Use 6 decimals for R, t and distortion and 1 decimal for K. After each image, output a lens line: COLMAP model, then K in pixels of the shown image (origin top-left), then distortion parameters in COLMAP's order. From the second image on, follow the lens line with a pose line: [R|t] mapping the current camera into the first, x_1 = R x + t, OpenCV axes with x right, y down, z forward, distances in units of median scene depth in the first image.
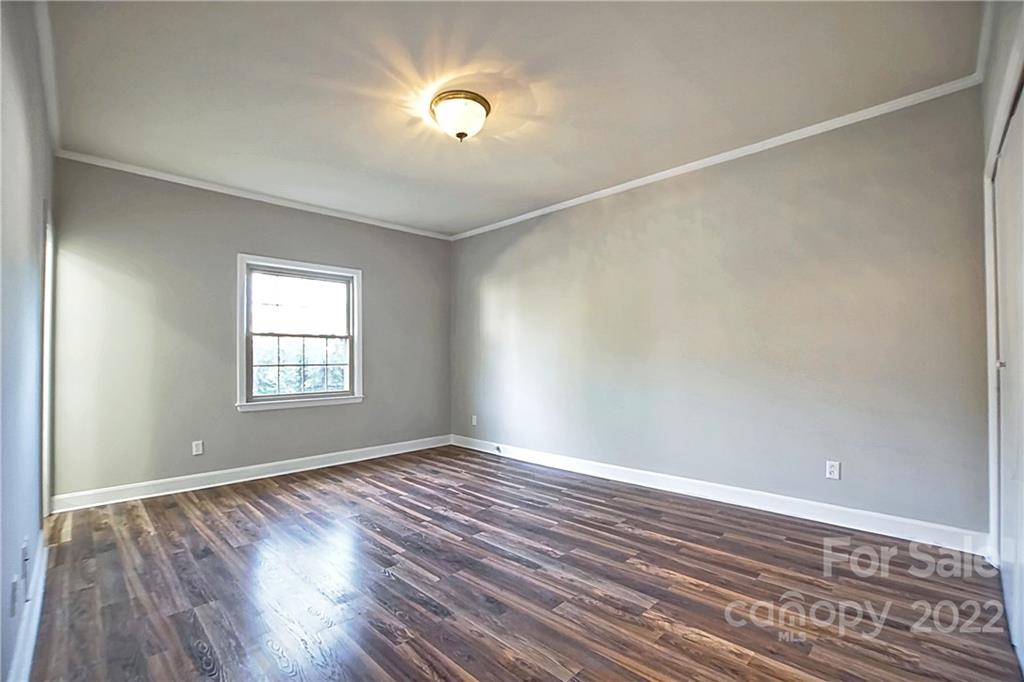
lens RADIAL K [[441.3, 0, 514.8], [0, 441.3, 343.6], [0, 0, 1]] dist [-0.031244, -0.000090]
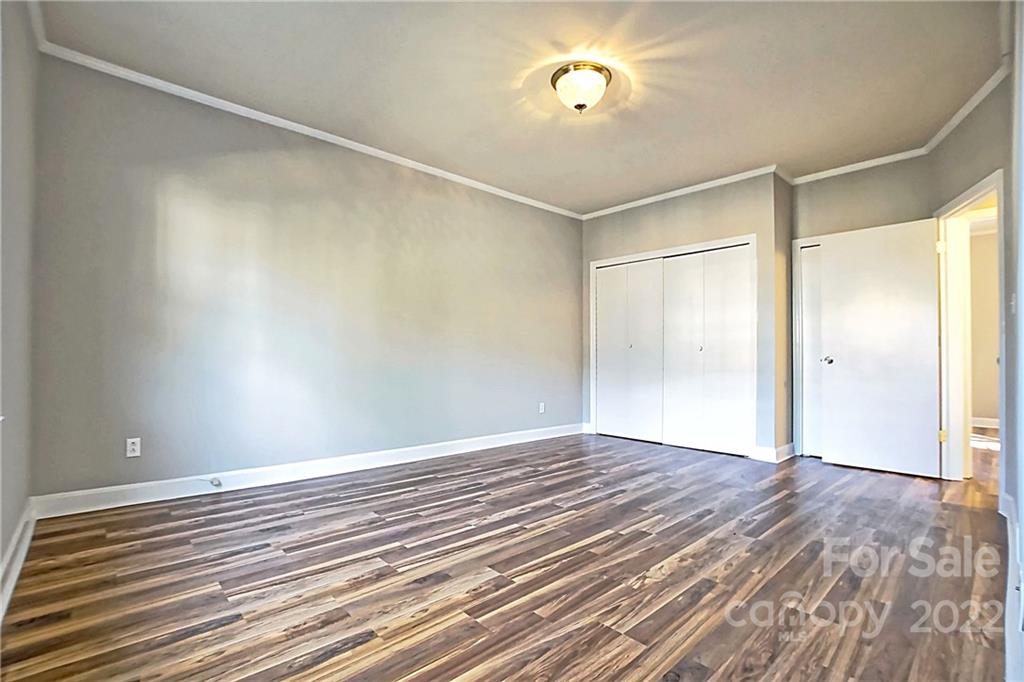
lens RADIAL K [[458.2, 0, 515.4], [0, 458.2, 340.8], [0, 0, 1]] dist [-0.025343, 0.000265]
pose [[0.067548, 0.036699, 0.997041, -0.927544], [-0.042250, 0.998532, -0.033892, 0.080325], [-0.996821, -0.039836, 0.068999, 0.848470]]
